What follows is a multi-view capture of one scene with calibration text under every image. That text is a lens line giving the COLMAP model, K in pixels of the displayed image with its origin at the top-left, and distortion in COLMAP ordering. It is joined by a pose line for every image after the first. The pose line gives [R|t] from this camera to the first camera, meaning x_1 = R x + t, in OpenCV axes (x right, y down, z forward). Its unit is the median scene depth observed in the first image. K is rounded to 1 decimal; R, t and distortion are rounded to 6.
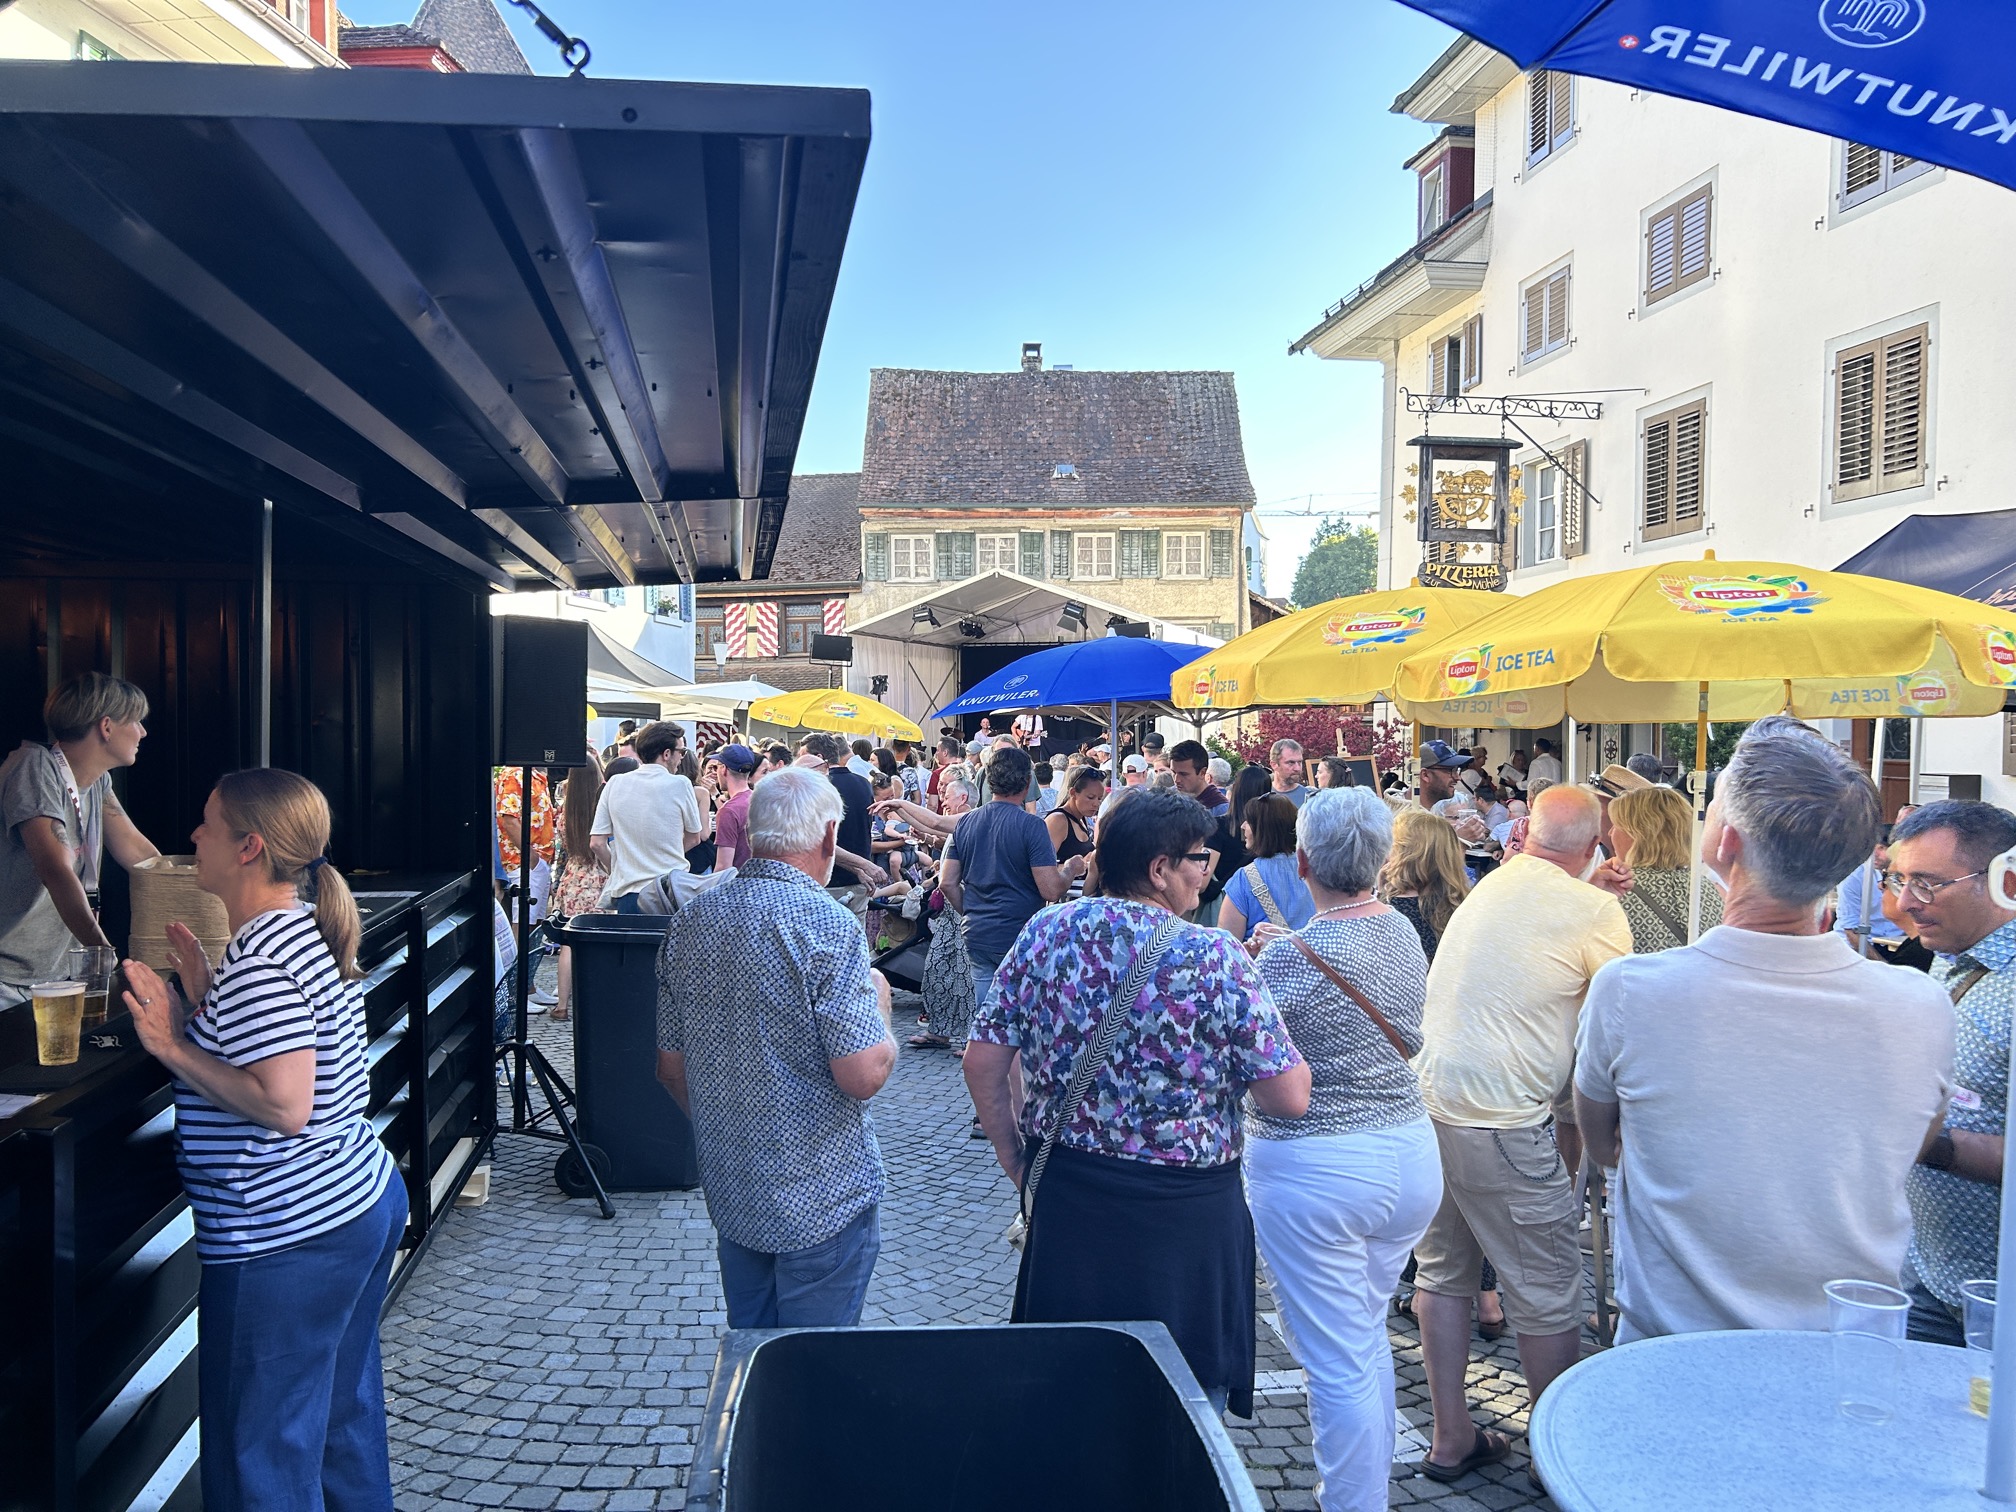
lens RADIAL K [[1507.5, 0, 1021.0], [0, 1507.5, 780.2], [0, 0, 1]] dist [0.054486, -0.056864]
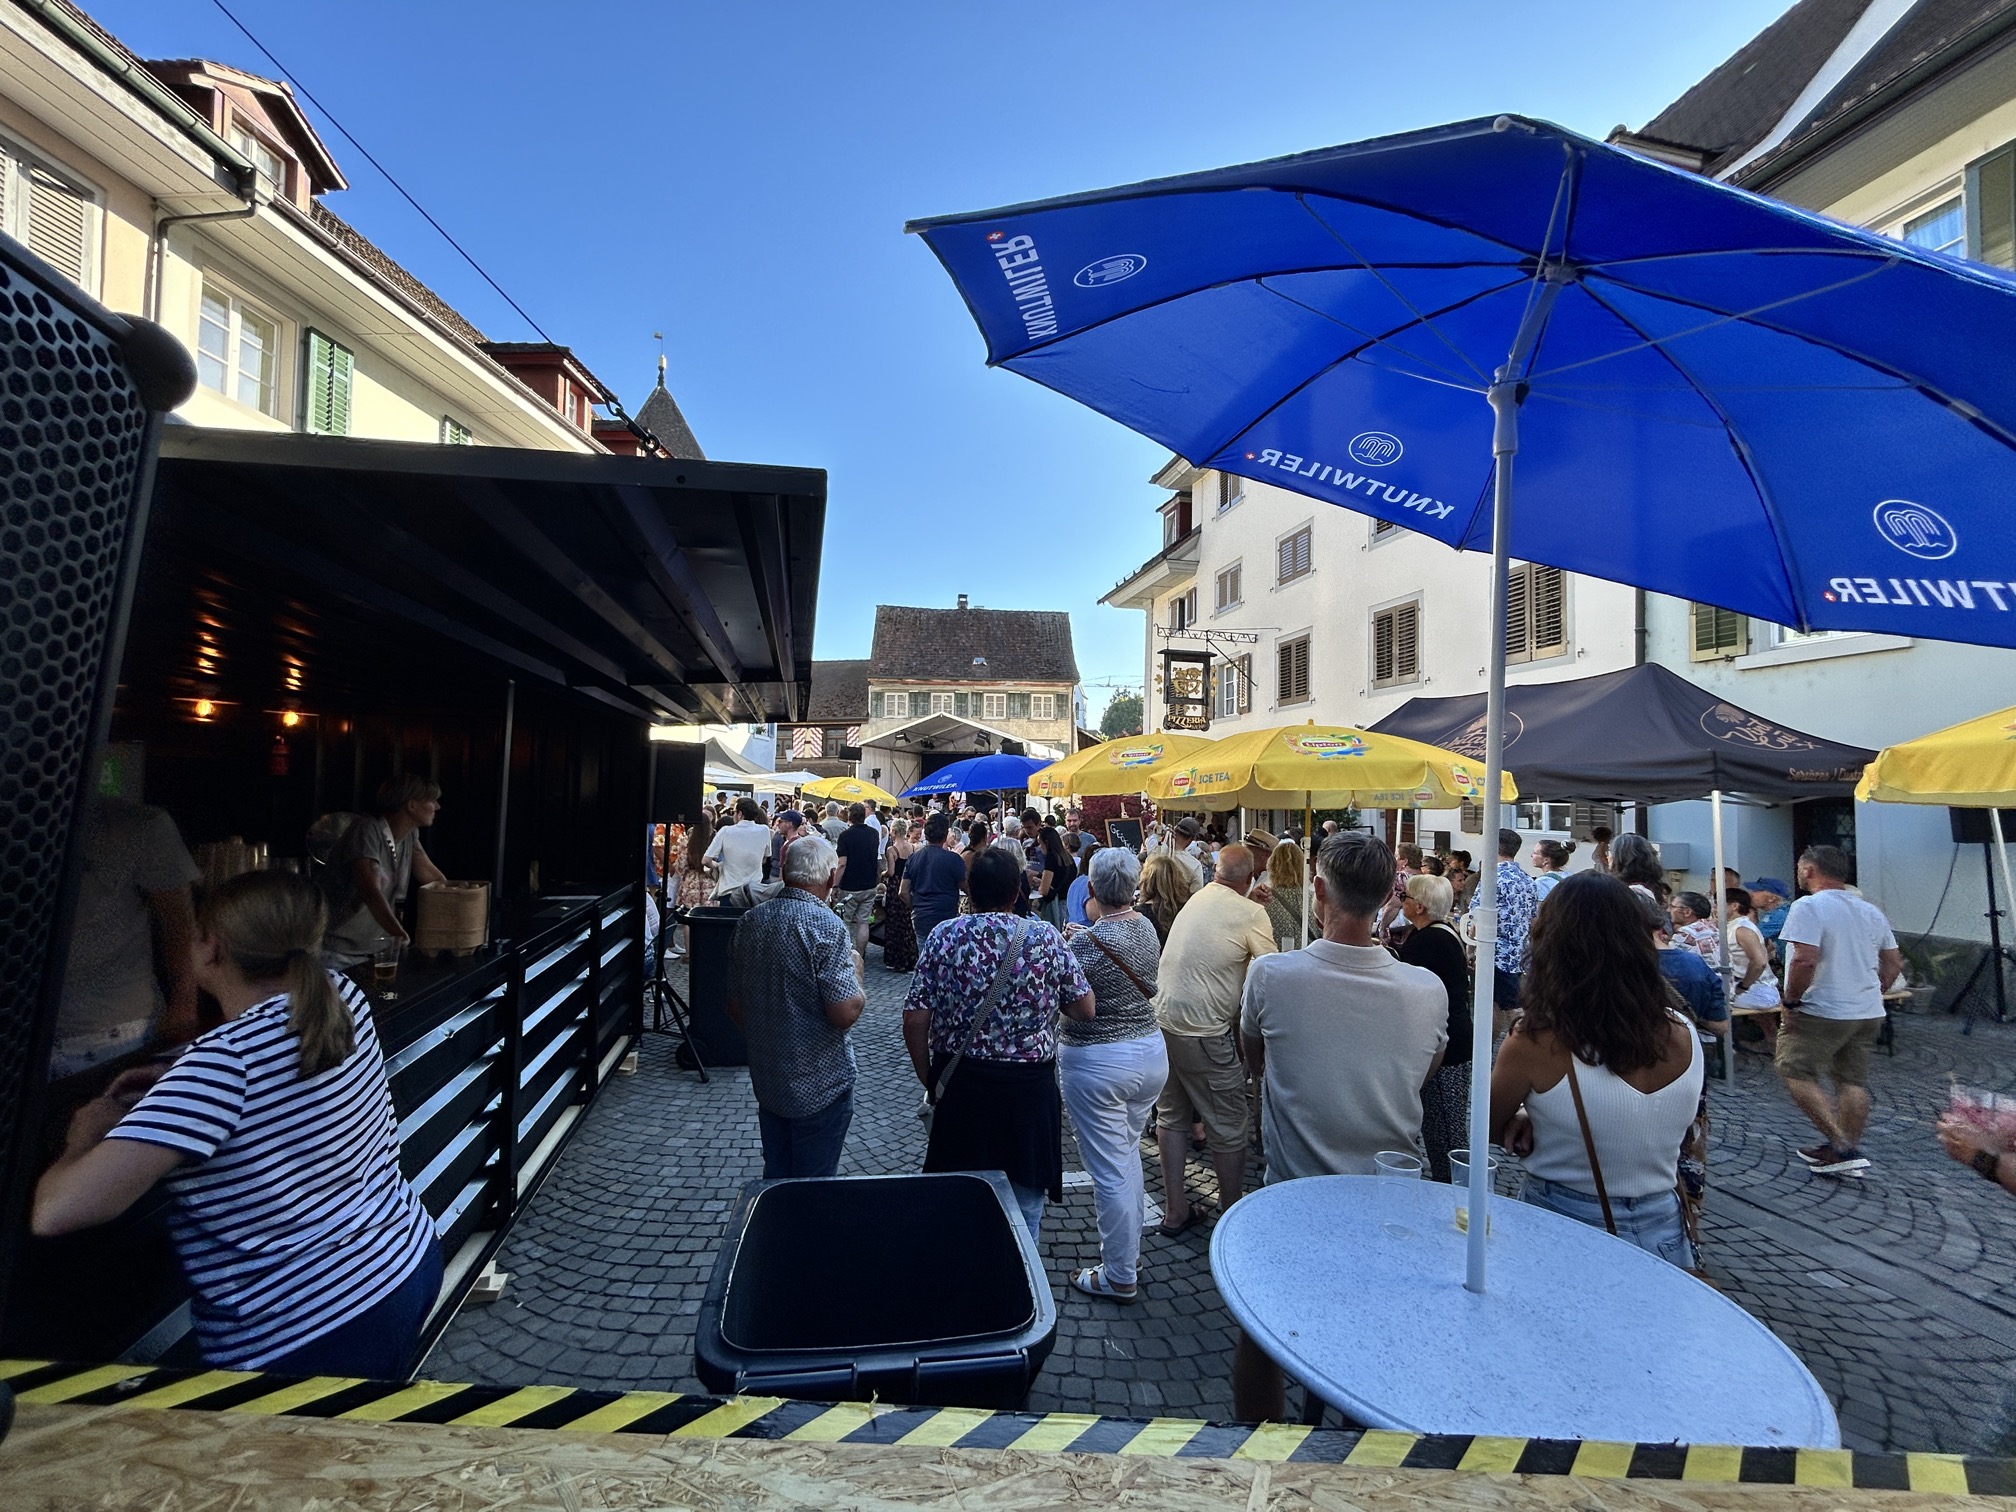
lens RADIAL K [[813.2, 0, 1006.2], [0, 813.2, 771.2], [0, 0, 1]] dist [-0.001727, 0.000403]
pose [[0.997949, 0.015302, 0.062157, 0.003582], [-0.011162, 0.997730, -0.066411, -0.003682], [-0.063032, 0.065581, 0.995854, 0.006165]]
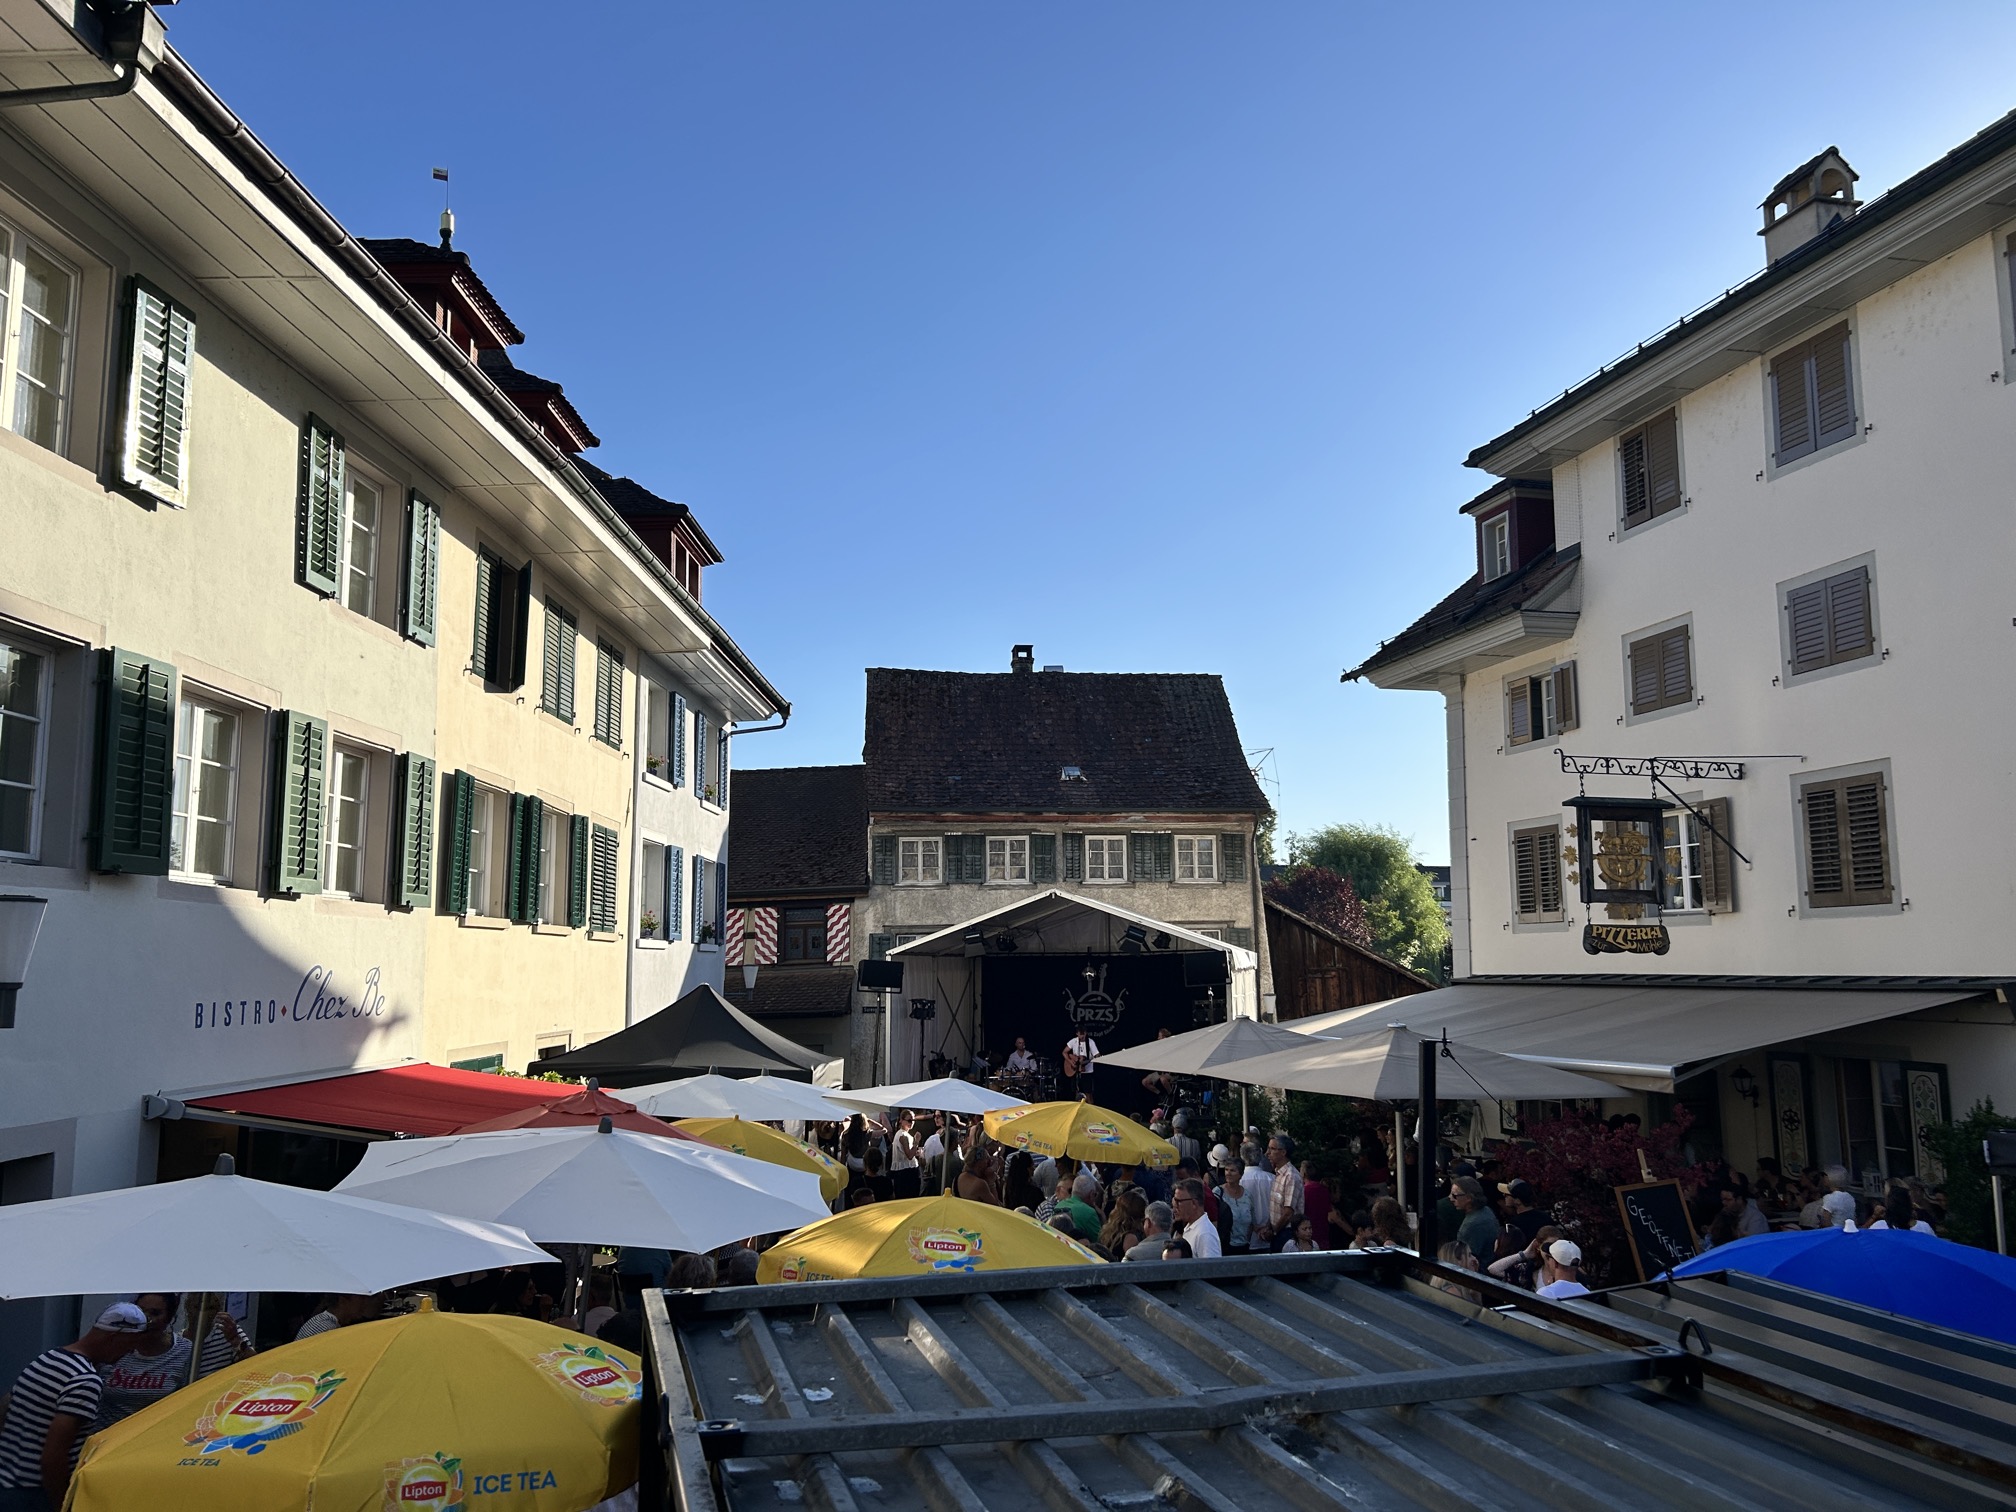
lens RADIAL K [[1507.5, 0, 1013.5], [0, 1507.5, 778.5], [0, 0, 1]] dist [0.054486, -0.056864]
pose [[0.996157, 0.005174, 0.087430, -0.187435], [0.009029, 0.986869, -0.161271, -0.082118], [-0.087116, 0.161440, 0.983030, 0.058178]]
